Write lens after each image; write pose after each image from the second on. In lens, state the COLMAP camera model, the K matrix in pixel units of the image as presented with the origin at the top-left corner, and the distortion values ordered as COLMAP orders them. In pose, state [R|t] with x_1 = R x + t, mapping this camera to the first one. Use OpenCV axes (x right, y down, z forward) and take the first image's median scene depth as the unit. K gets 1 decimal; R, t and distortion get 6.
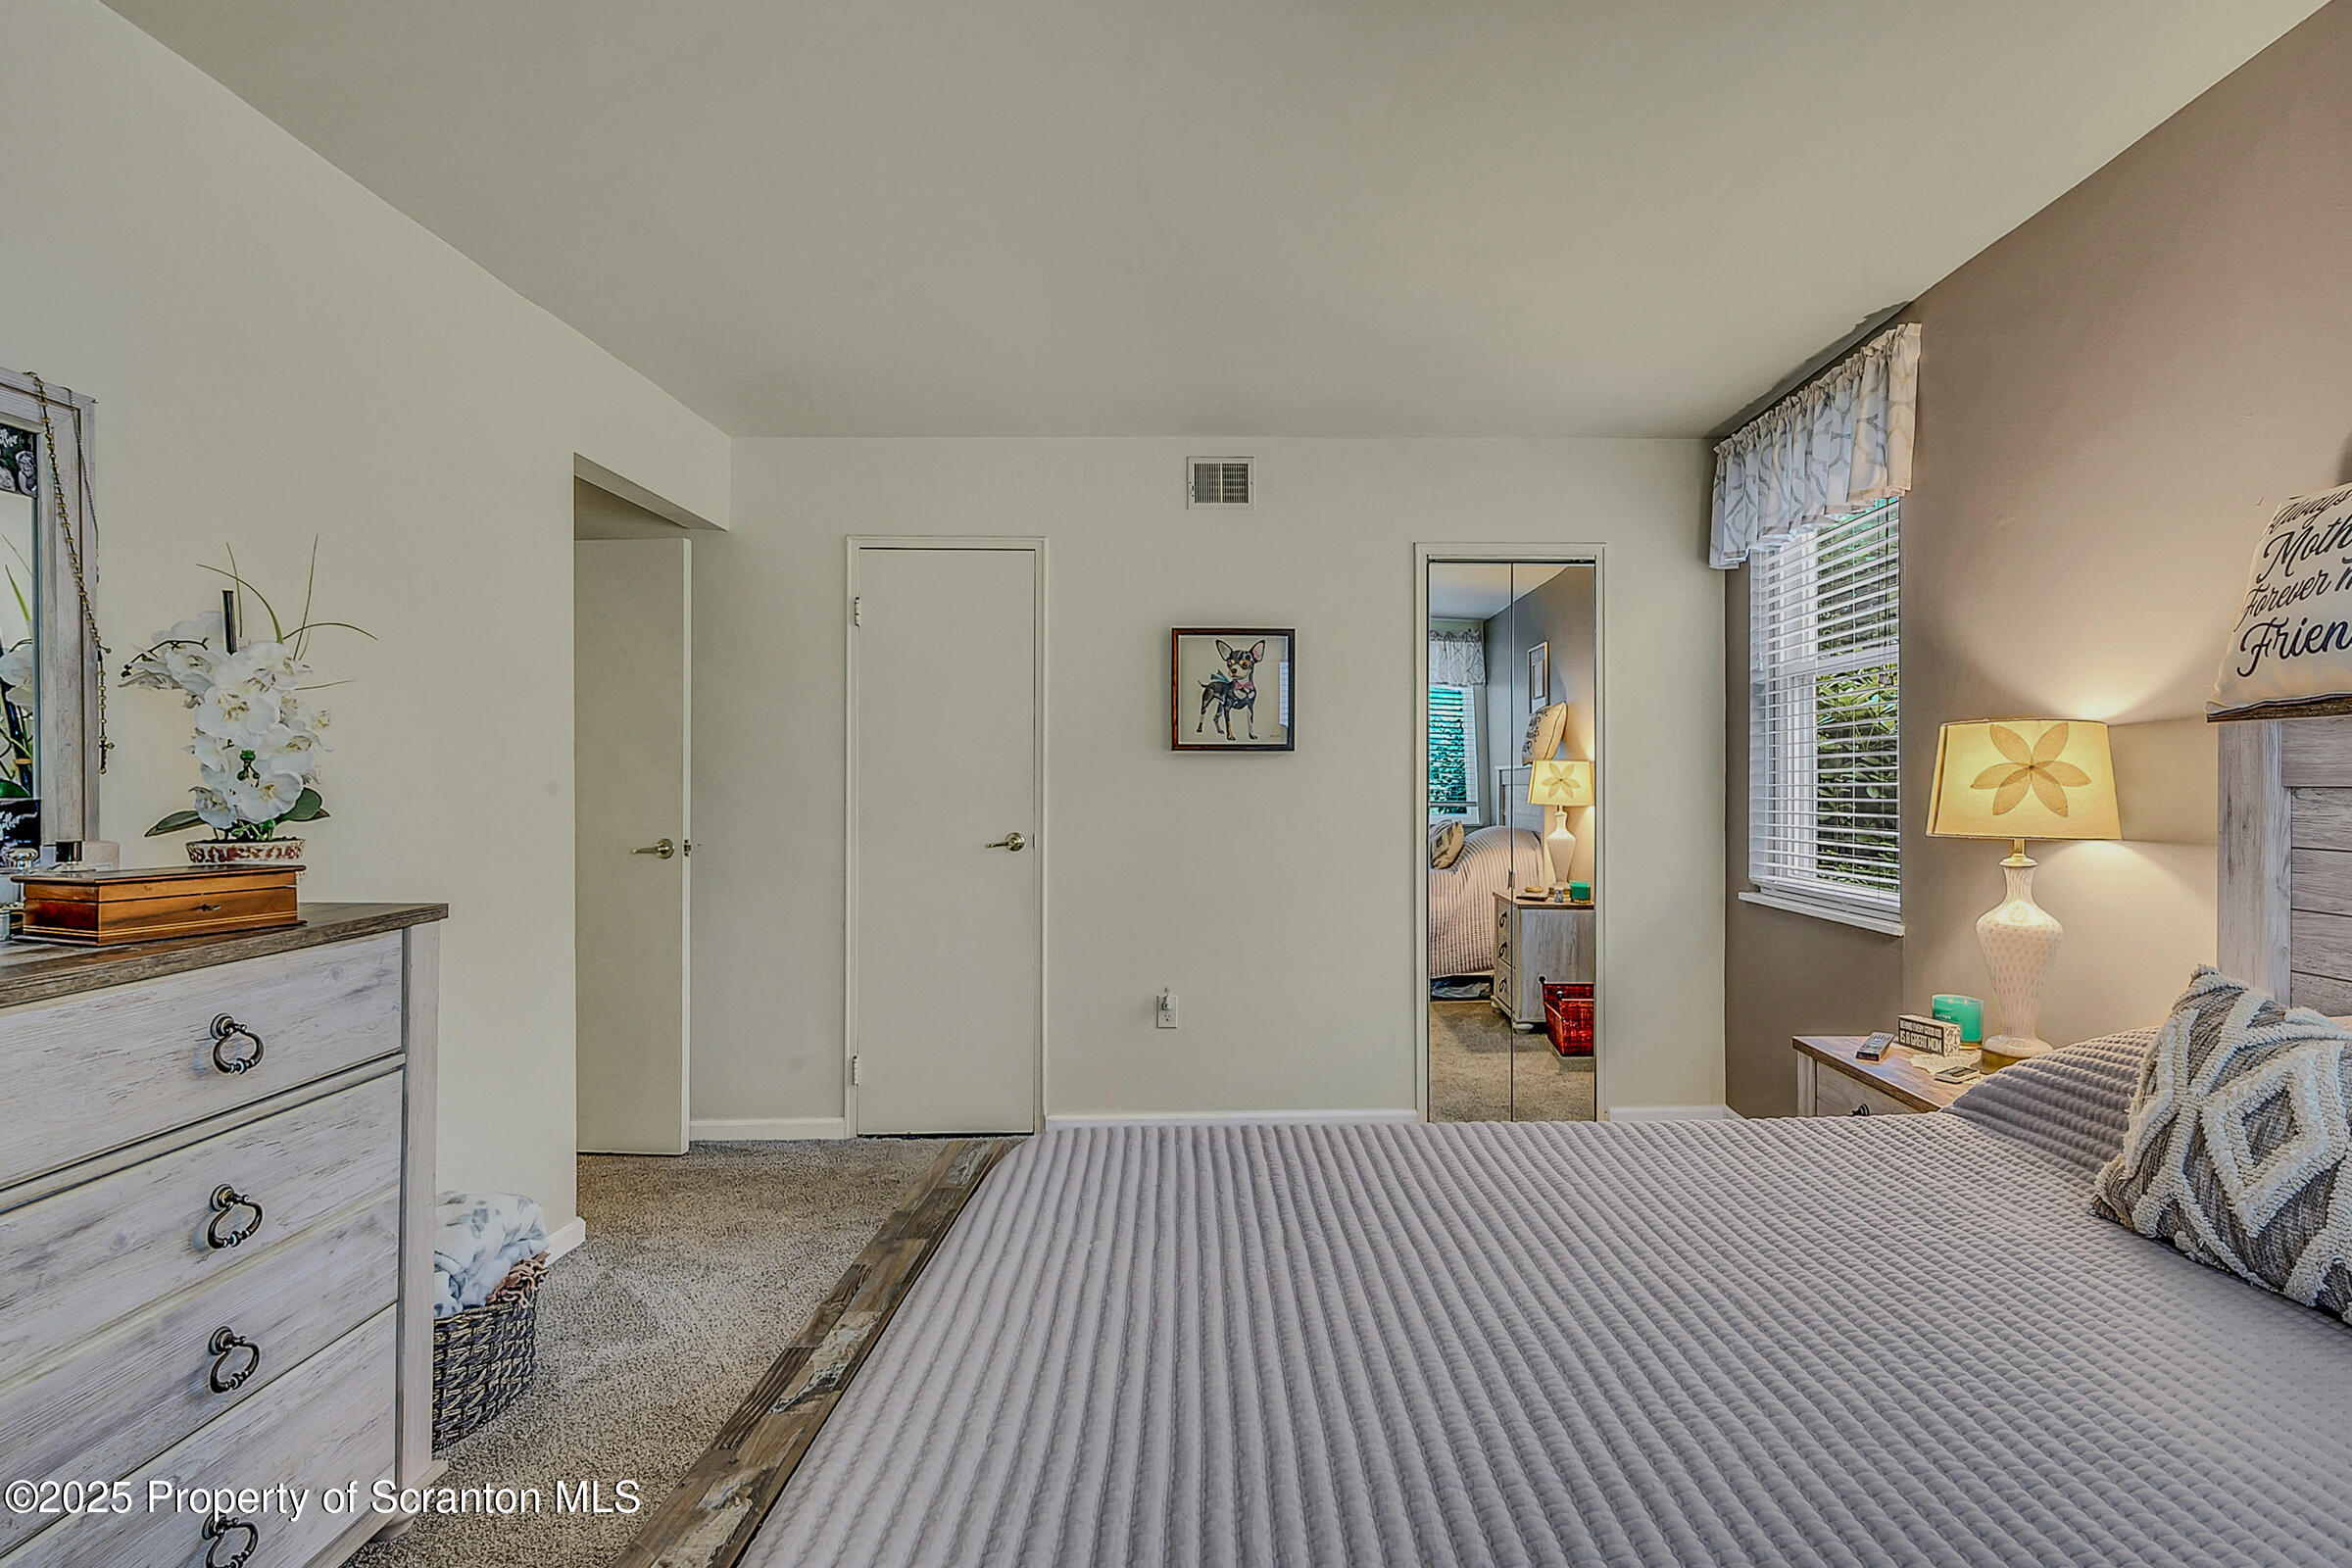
lens RADIAL K [[1125.3, 0, 1176.0], [0, 1125.3, 784.0], [0, 0, 1]] dist [0.000106, 0.000441]
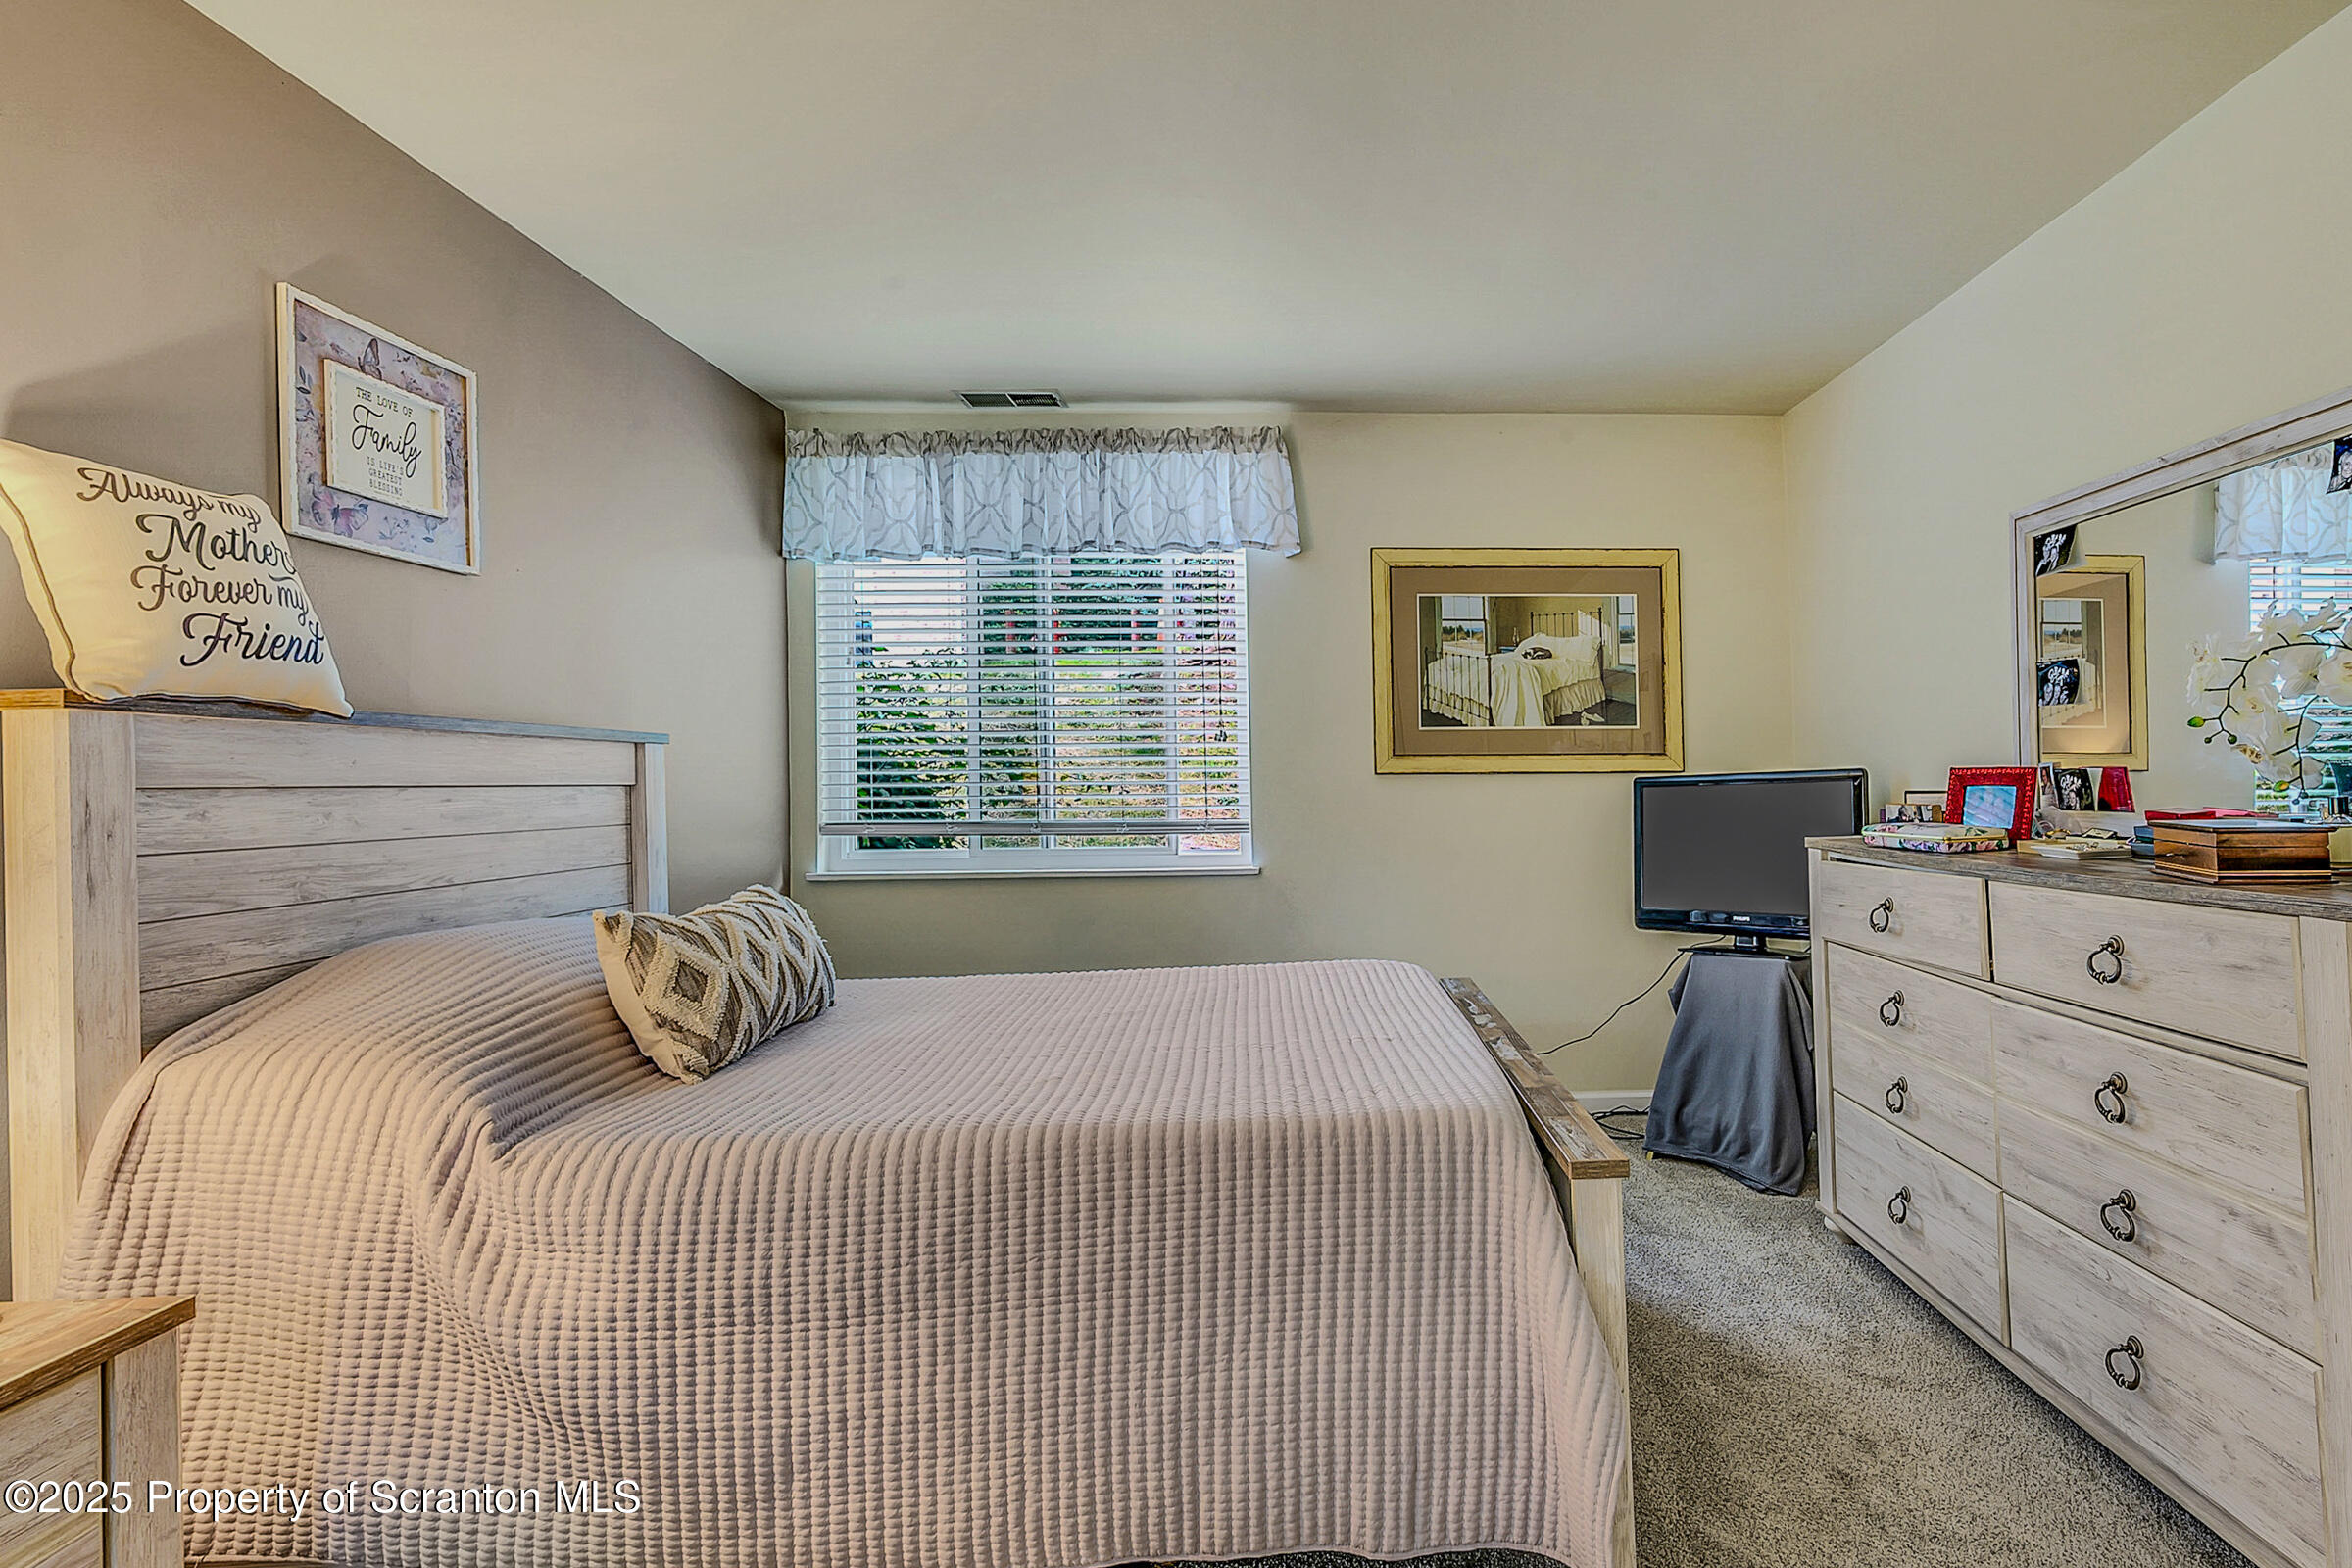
lens RADIAL K [[1145.3, 0, 1180.9], [0, 1145.3, 754.8], [0, 0, 1]] dist [0.000978, -0.000413]
pose [[-0.999055, 0.018471, 0.039346, 0.117619], [0.017848, 0.999711, -0.016133, 0.005898], [-0.039633, -0.015415, -0.999095, 2.033747]]
